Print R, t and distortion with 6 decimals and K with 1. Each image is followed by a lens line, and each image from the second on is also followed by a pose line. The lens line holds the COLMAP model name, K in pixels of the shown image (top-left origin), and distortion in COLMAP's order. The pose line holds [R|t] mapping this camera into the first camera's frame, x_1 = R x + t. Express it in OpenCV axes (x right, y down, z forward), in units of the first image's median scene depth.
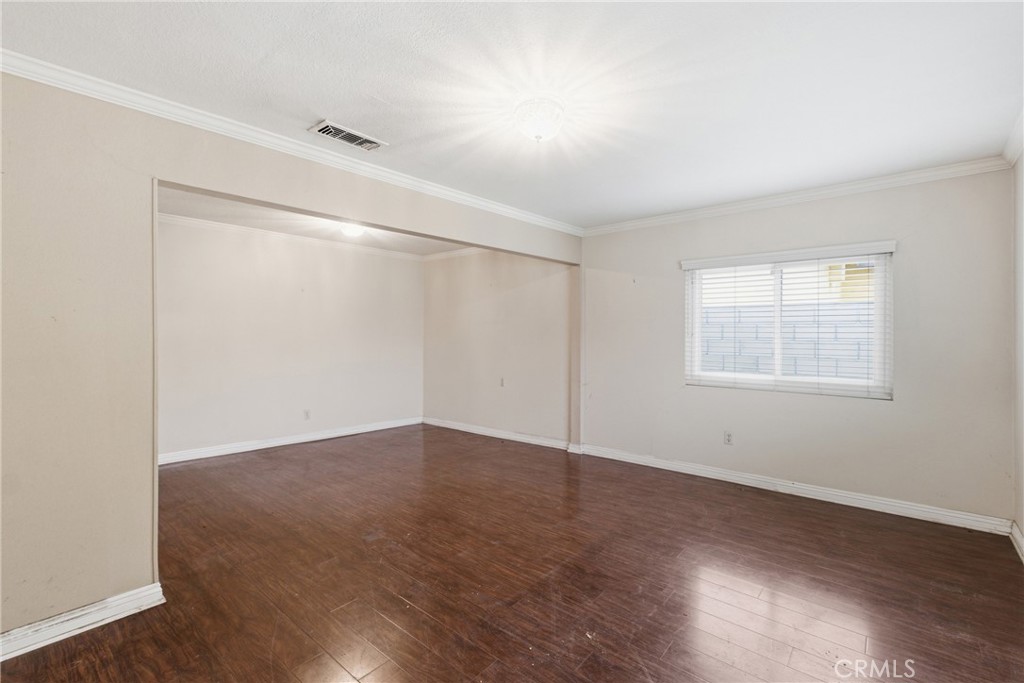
lens RADIAL K [[449.3, 0, 508.7], [0, 449.3, 341.7], [0, 0, 1]] dist [-0.013906, -0.000699]
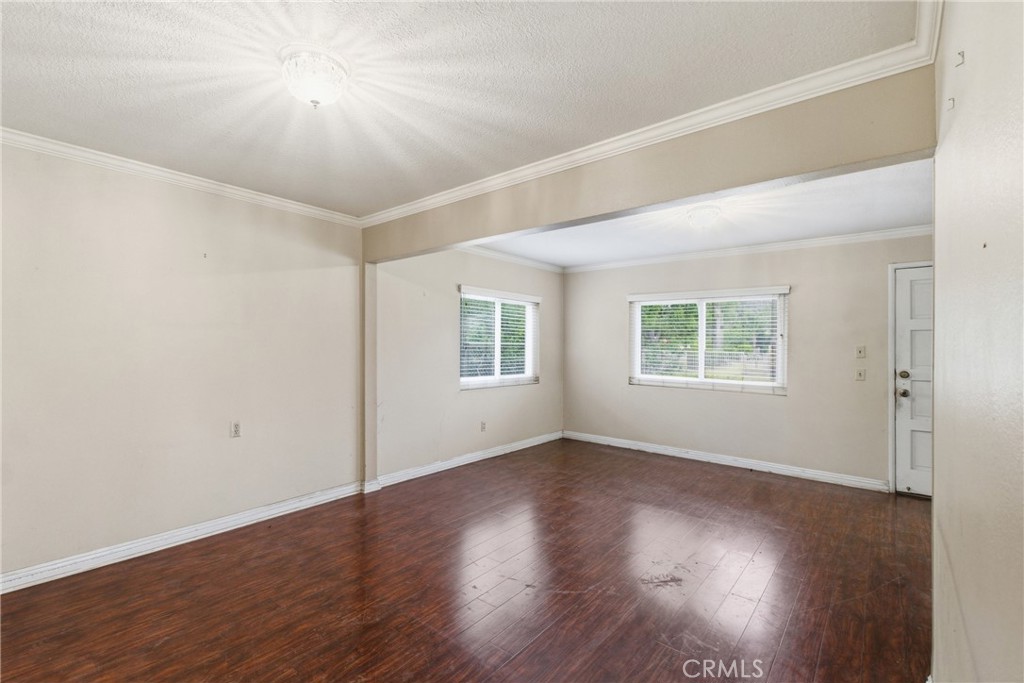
lens RADIAL K [[449.3, 0, 508.7], [0, 449.3, 341.7], [0, 0, 1]] dist [-0.013906, -0.000699]
pose [[-0.000341, 0.006851, 0.999976, -0.840884], [0.007281, 0.999950, -0.006849, -0.023052], [-0.999973, 0.007279, -0.000391, 0.933075]]
